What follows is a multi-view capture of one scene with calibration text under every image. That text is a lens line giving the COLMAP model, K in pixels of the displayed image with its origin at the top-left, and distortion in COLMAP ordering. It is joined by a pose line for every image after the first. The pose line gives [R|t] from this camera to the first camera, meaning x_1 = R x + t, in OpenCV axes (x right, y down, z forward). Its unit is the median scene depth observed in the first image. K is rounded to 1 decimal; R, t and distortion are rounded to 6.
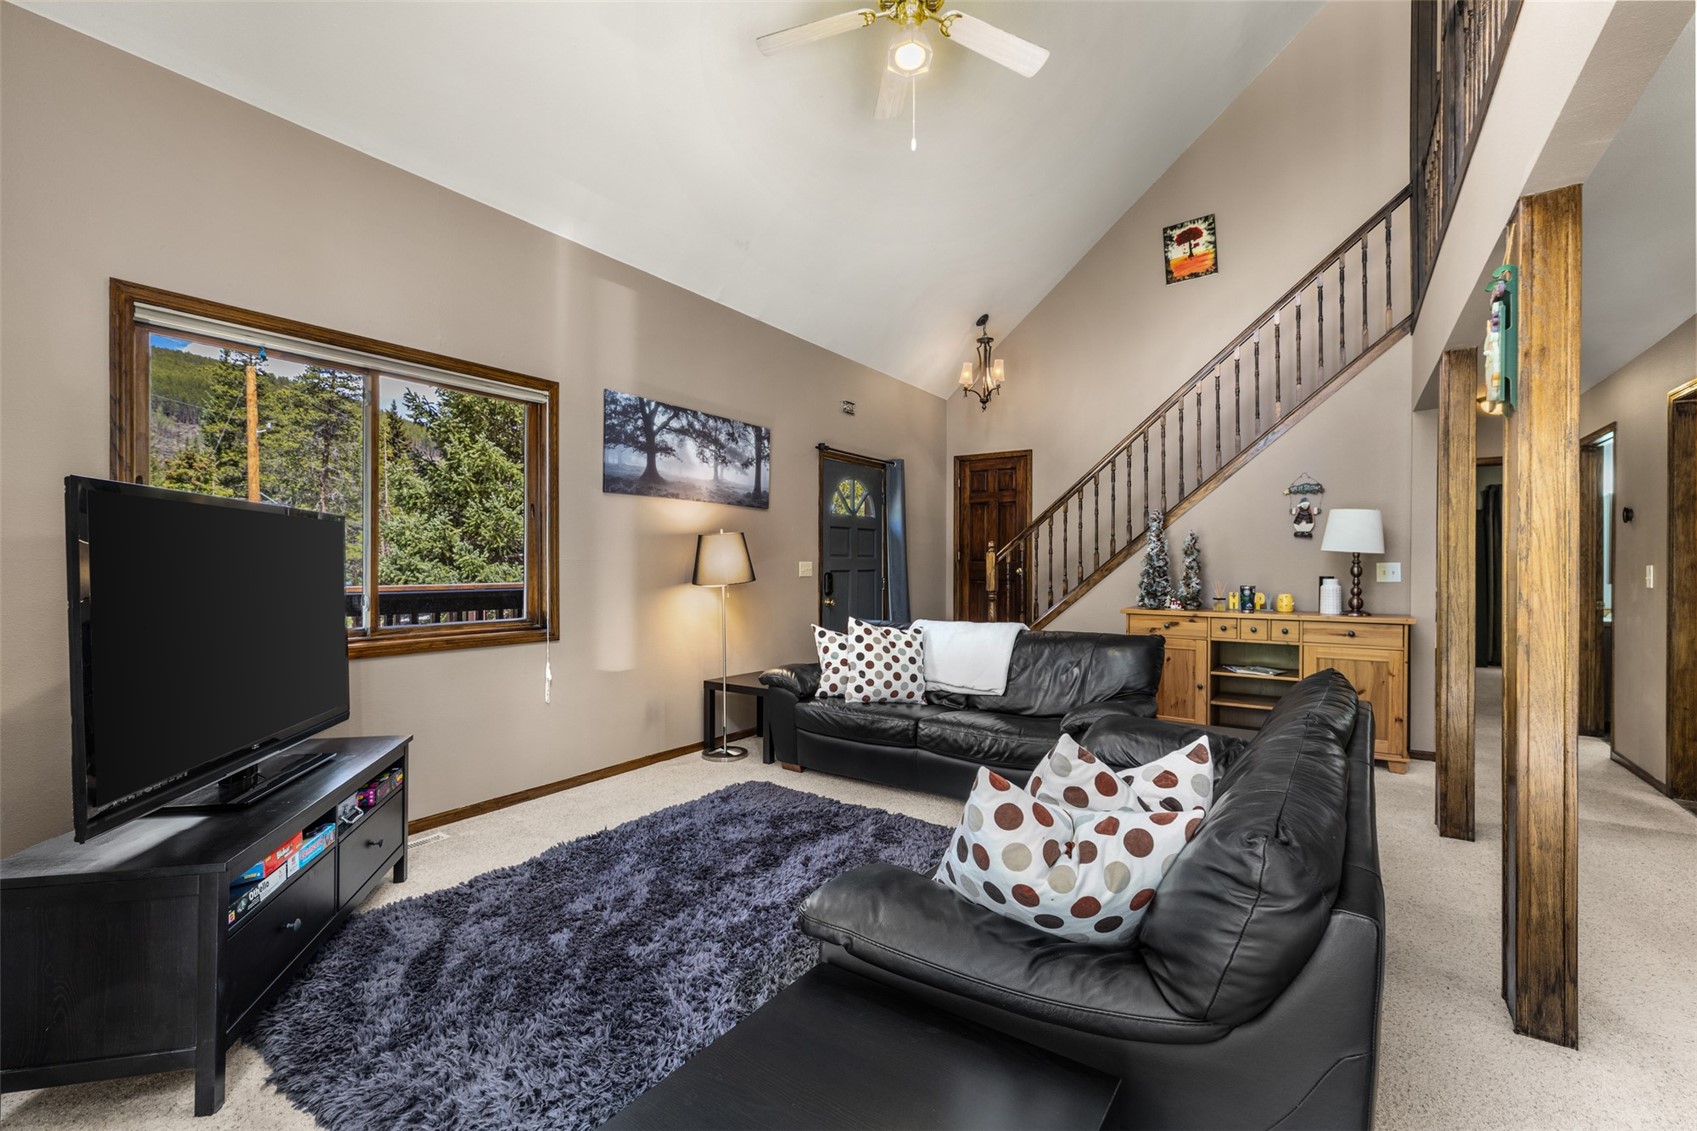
lens RADIAL K [[733.3, 0, 849.7], [0, 733.3, 562.4], [0, 0, 1]] dist [-0.001879, 0.000083]
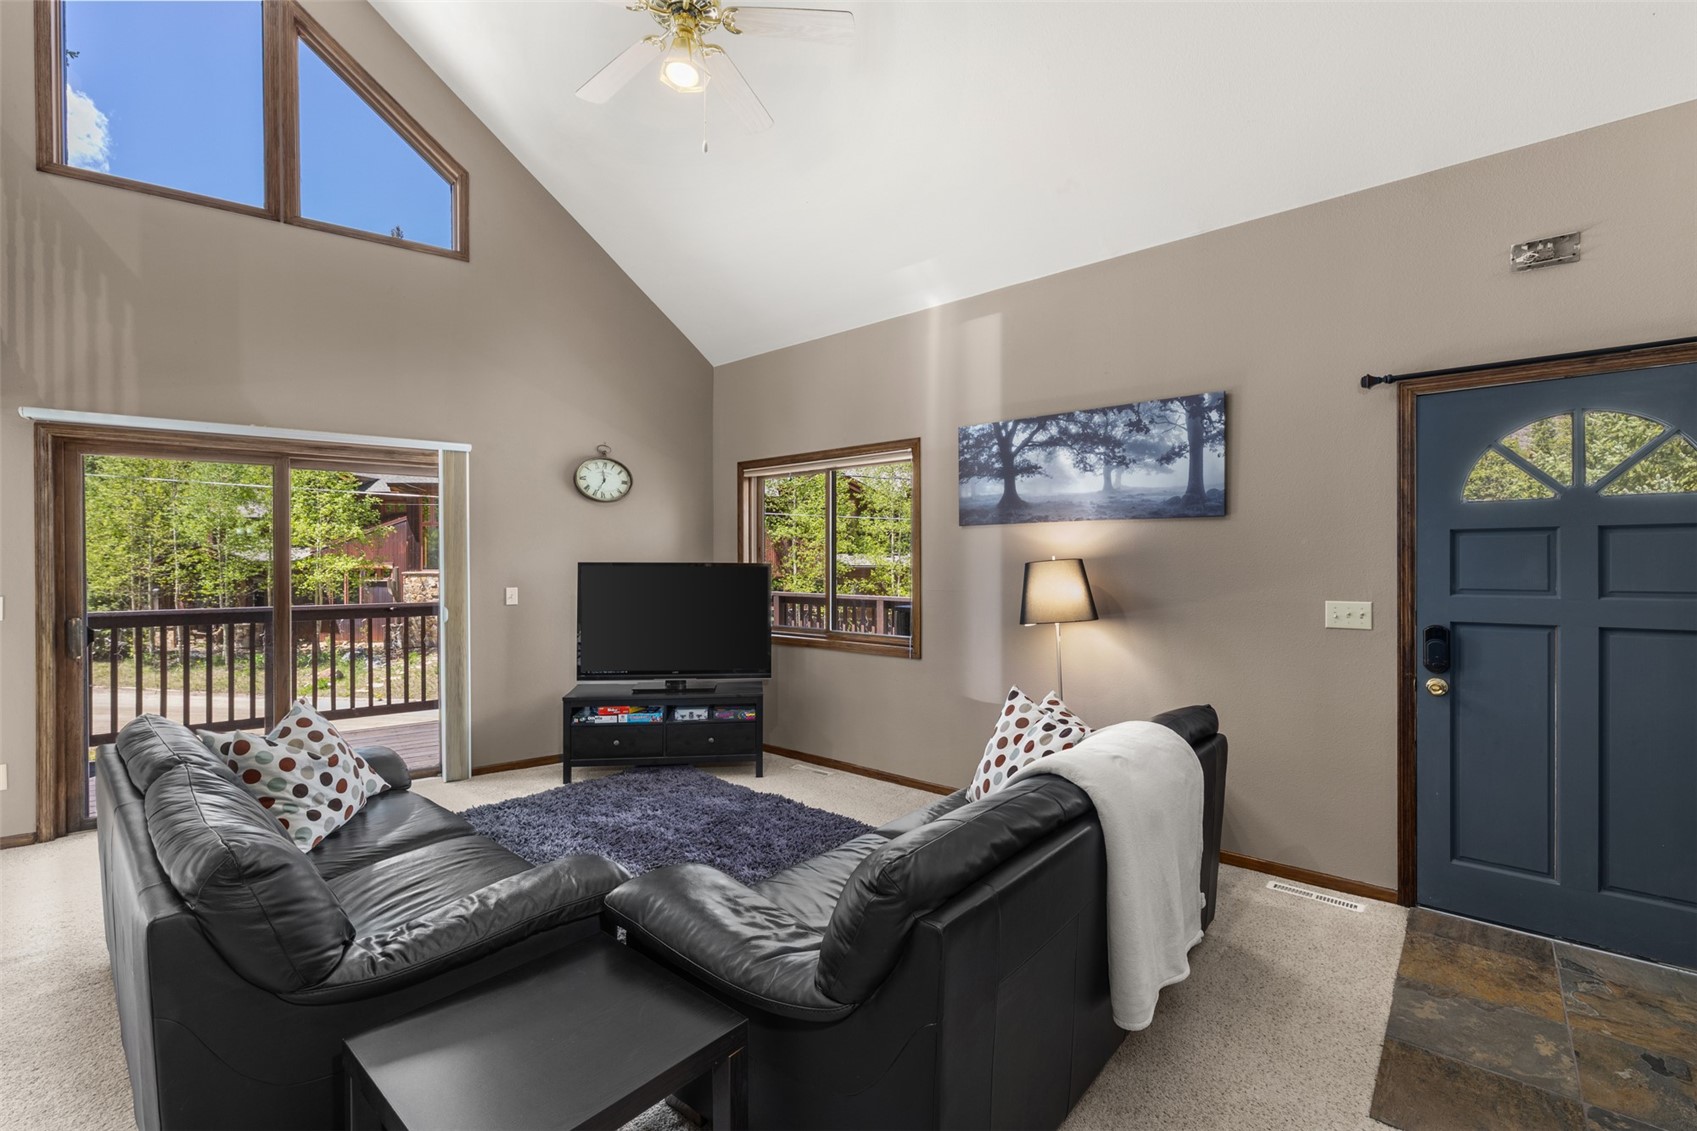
lens RADIAL K [[733.3, 0, 847.7], [0, 733.3, 565.8], [0, 0, 1]] dist [-0.001879, 0.000083]
pose [[-0.121975, -0.001880, -0.992531, 0.660689], [0.000917, 0.999998, -0.002007, -0.033108], [0.992533, -0.001155, -0.121973, 0.877796]]
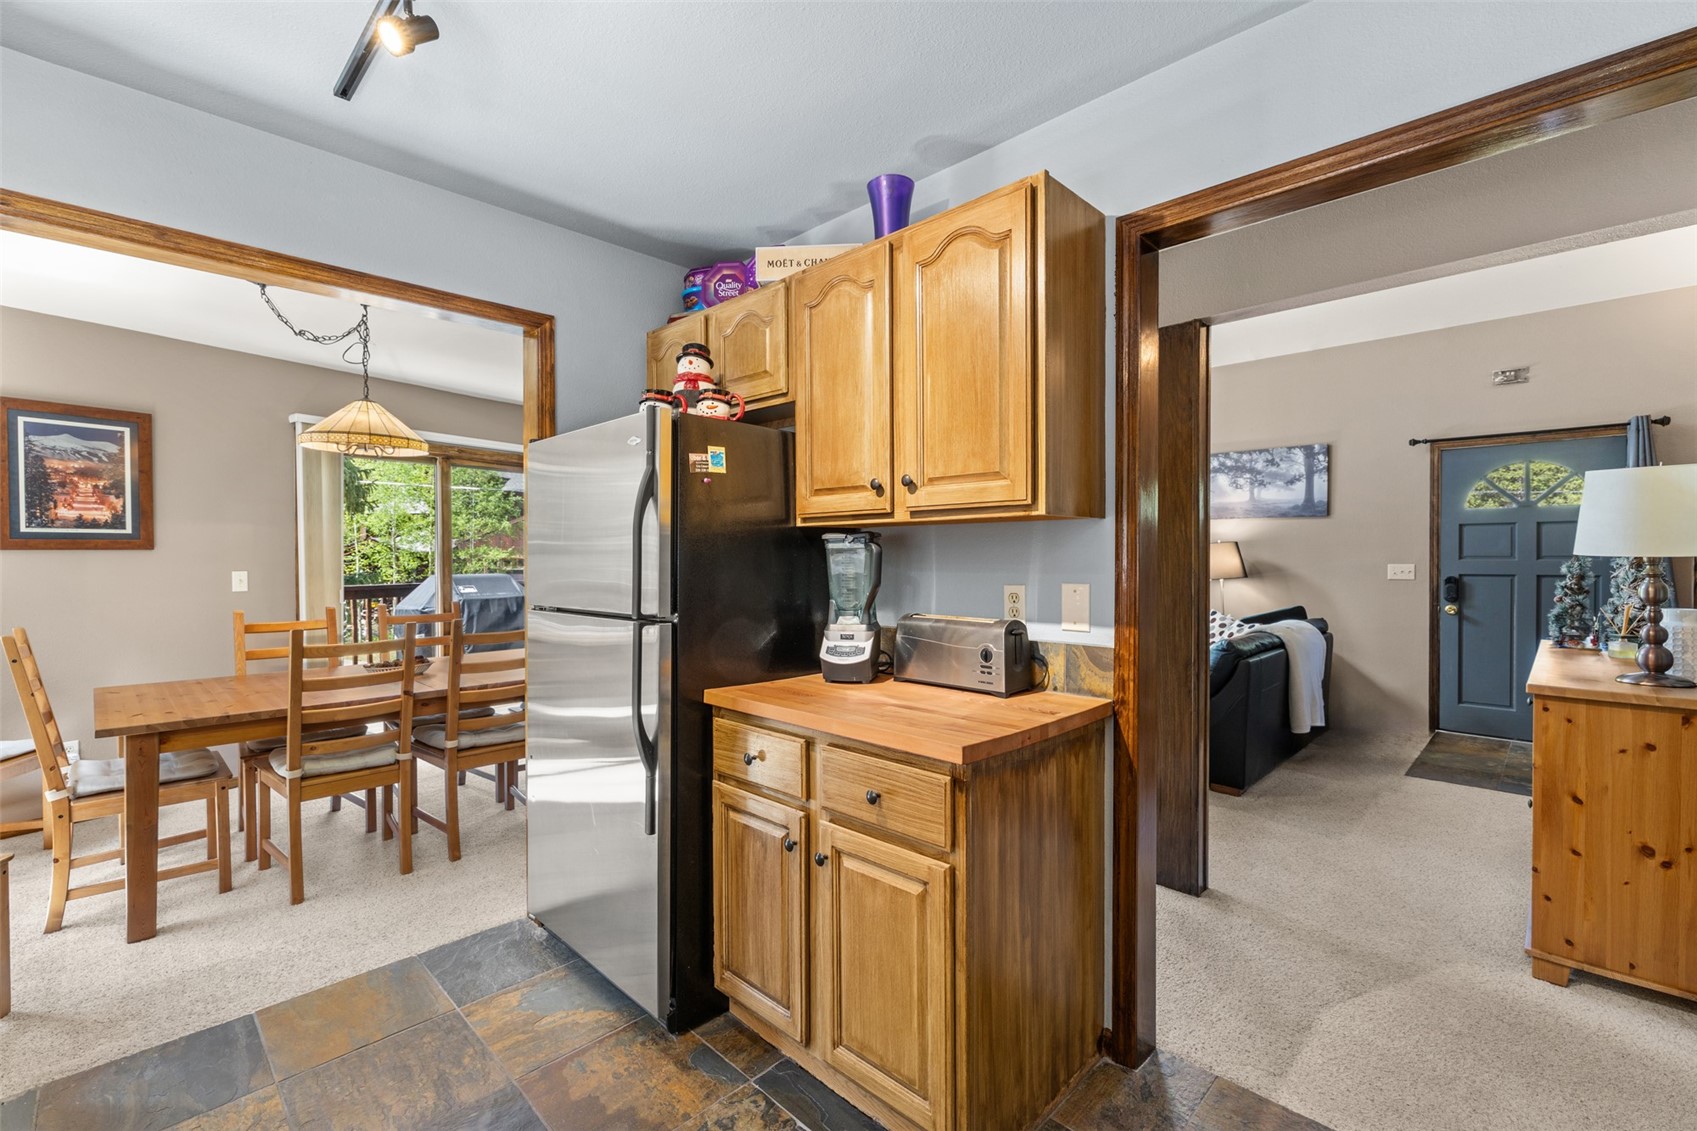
lens RADIAL K [[733.3, 0, 847.4], [0, 733.3, 564.3], [0, 0, 1]] dist [-0.001879, 0.000083]
pose [[-0.184153, 0.007865, -0.982866, 1.290935], [0.002397, 0.999969, 0.007552, -0.012346], [0.982895, -0.000966, -0.184166, 0.577292]]
